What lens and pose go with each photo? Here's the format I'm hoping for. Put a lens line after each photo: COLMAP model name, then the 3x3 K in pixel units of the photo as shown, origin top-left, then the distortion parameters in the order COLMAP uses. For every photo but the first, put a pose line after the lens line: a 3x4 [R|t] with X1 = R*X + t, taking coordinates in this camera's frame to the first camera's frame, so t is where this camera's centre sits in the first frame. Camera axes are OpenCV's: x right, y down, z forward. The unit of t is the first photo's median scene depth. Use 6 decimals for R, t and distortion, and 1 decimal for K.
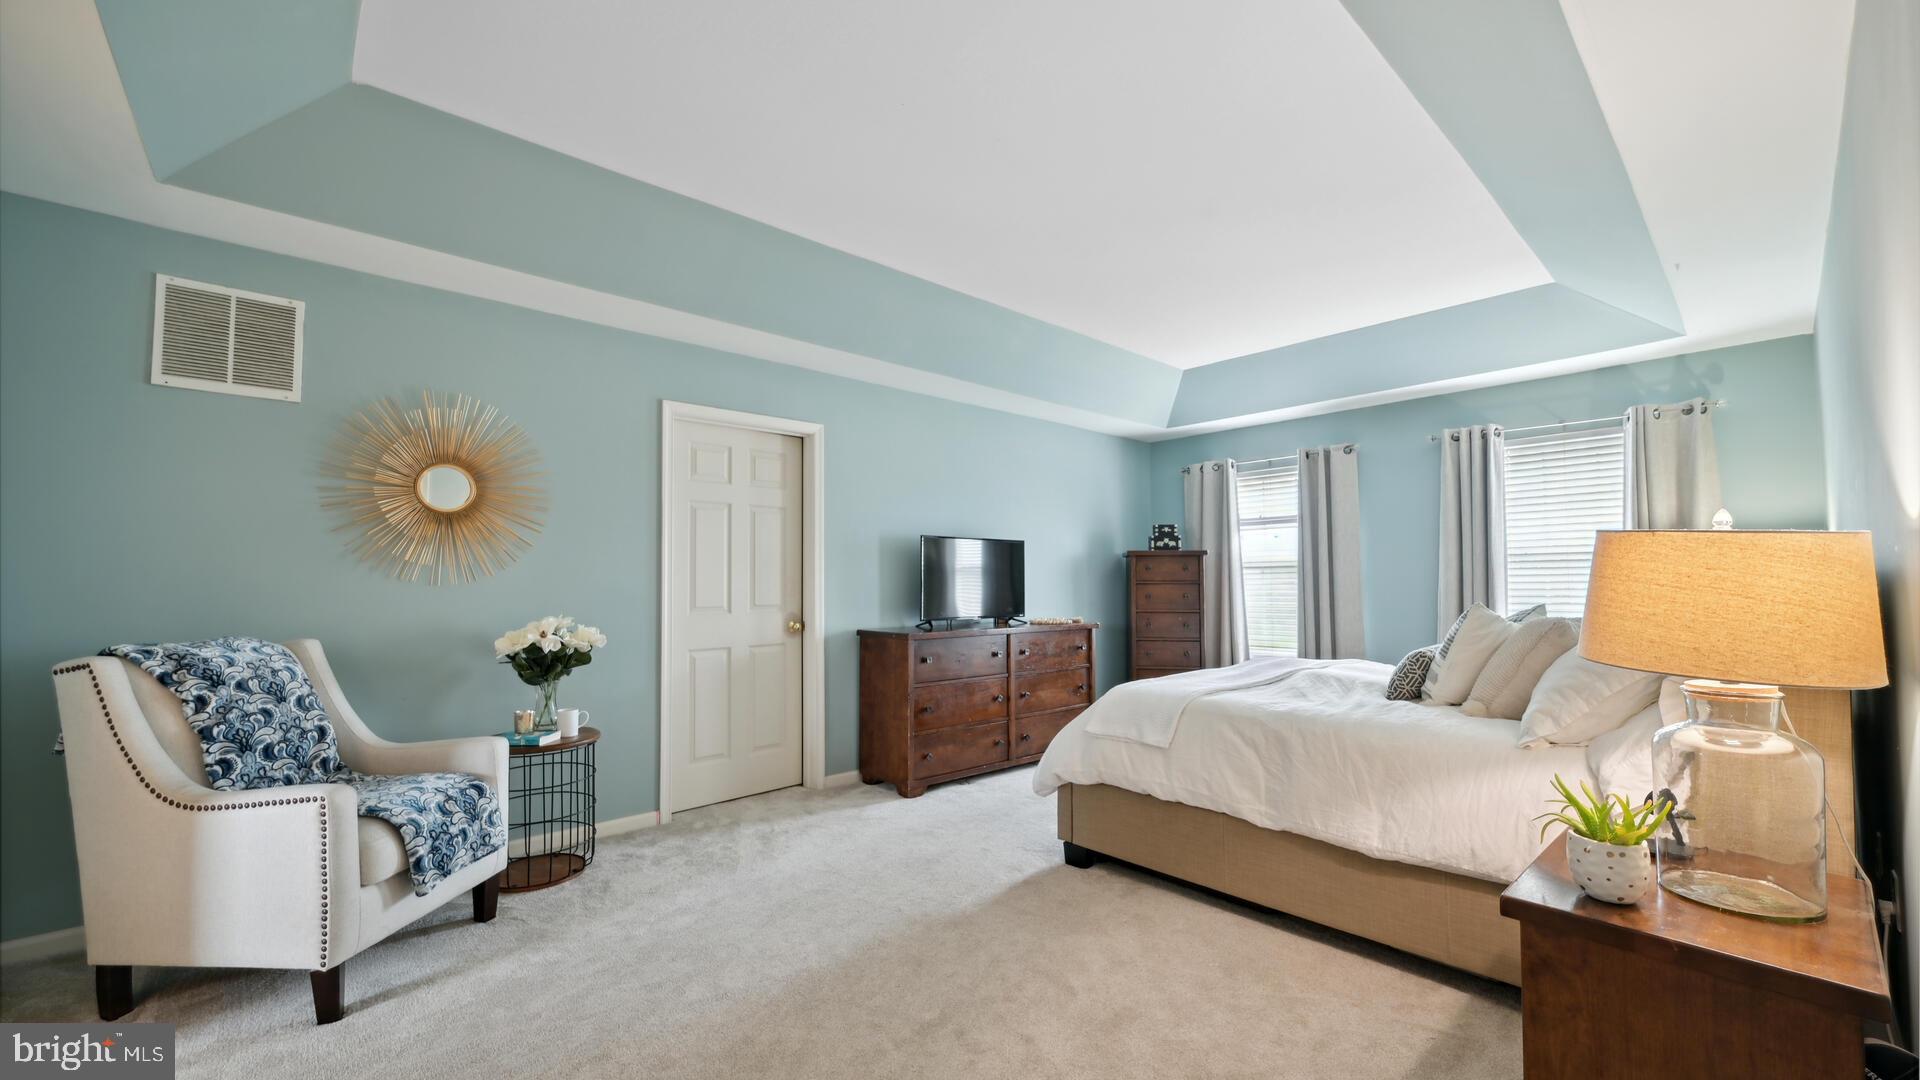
lens RADIAL K [[785.4, 0, 958.2], [0, 785.4, 546.9], [0, 0, 1]] dist [-0.002861, -0.000929]
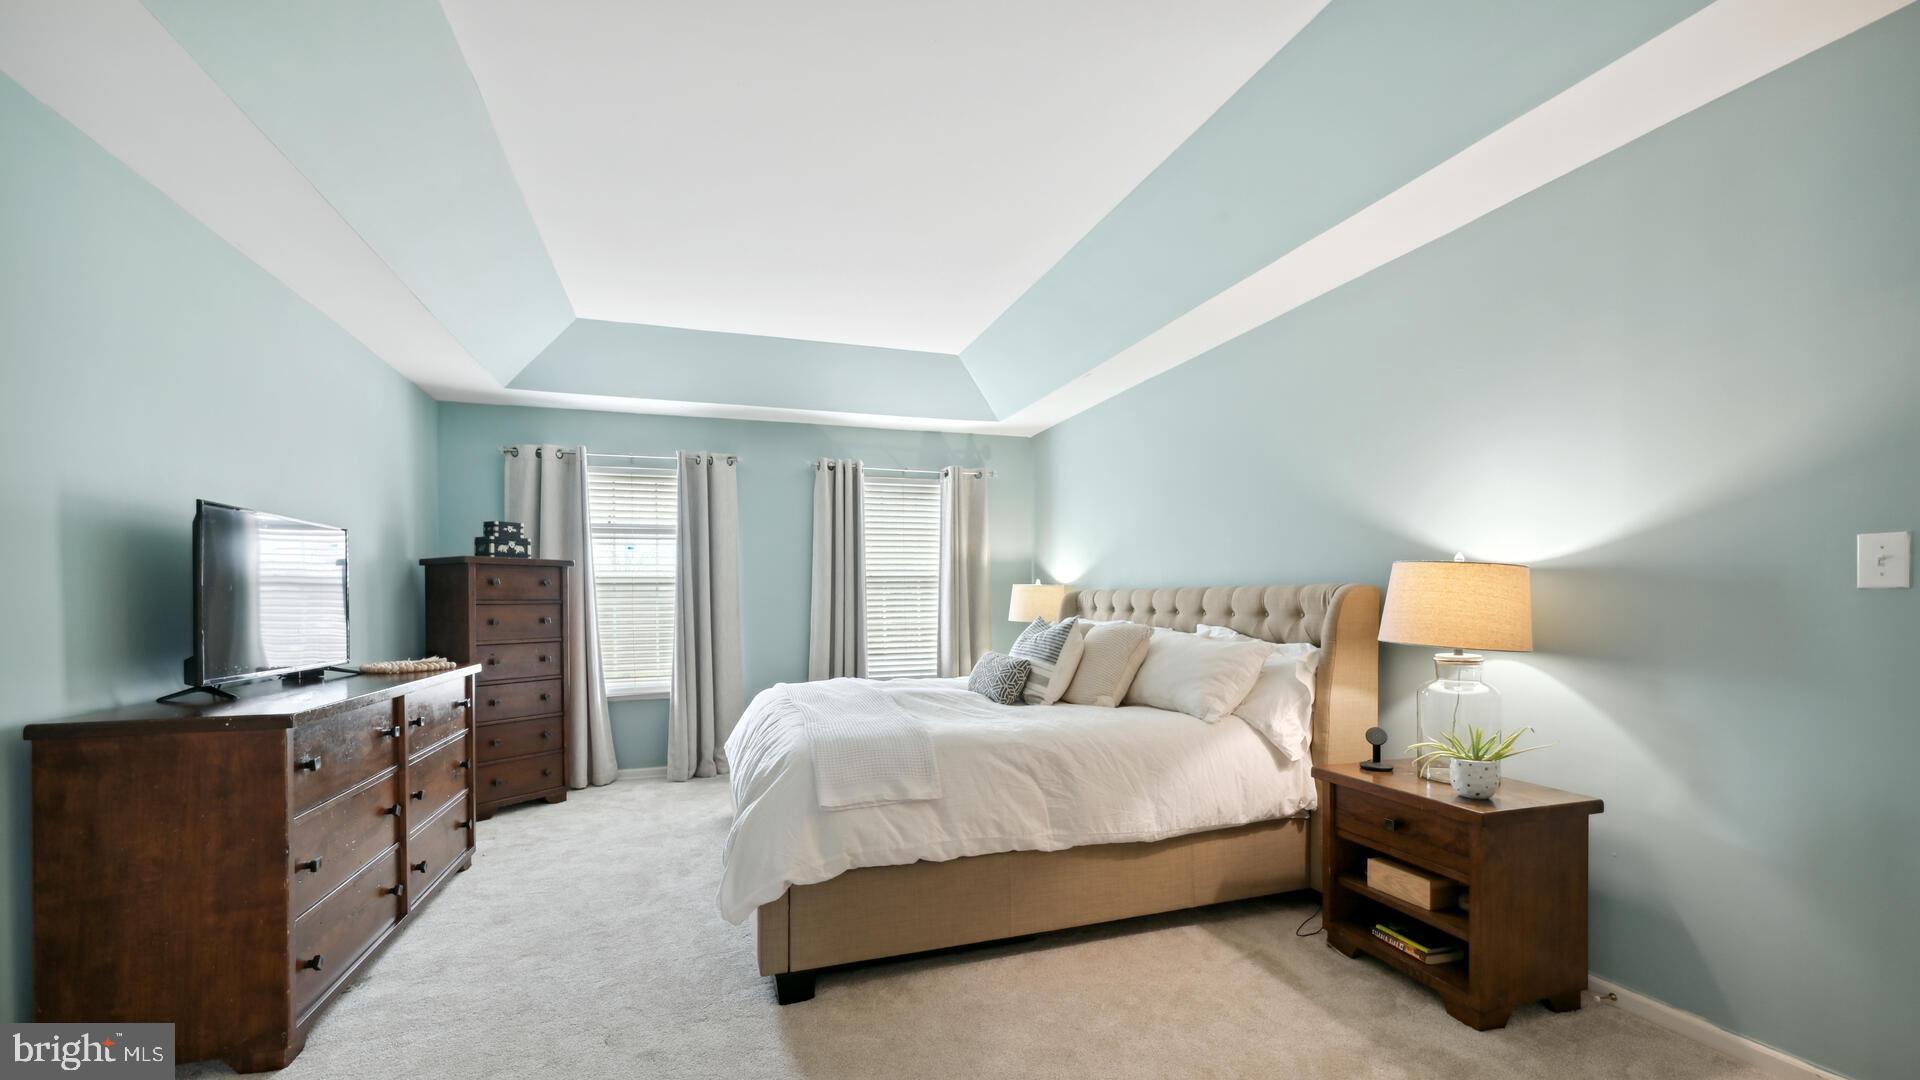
lens RADIAL K [[785.4, 0, 970.4], [0, 785.4, 601.4], [0, 0, 1]] dist [-0.002861, -0.000929]
pose [[0.376093, -0.003213, 0.926577, -0.300821], [-0.035359, 0.999216, 0.017817, 0.020106], [-0.925907, -0.039464, 0.375684, 0.410333]]
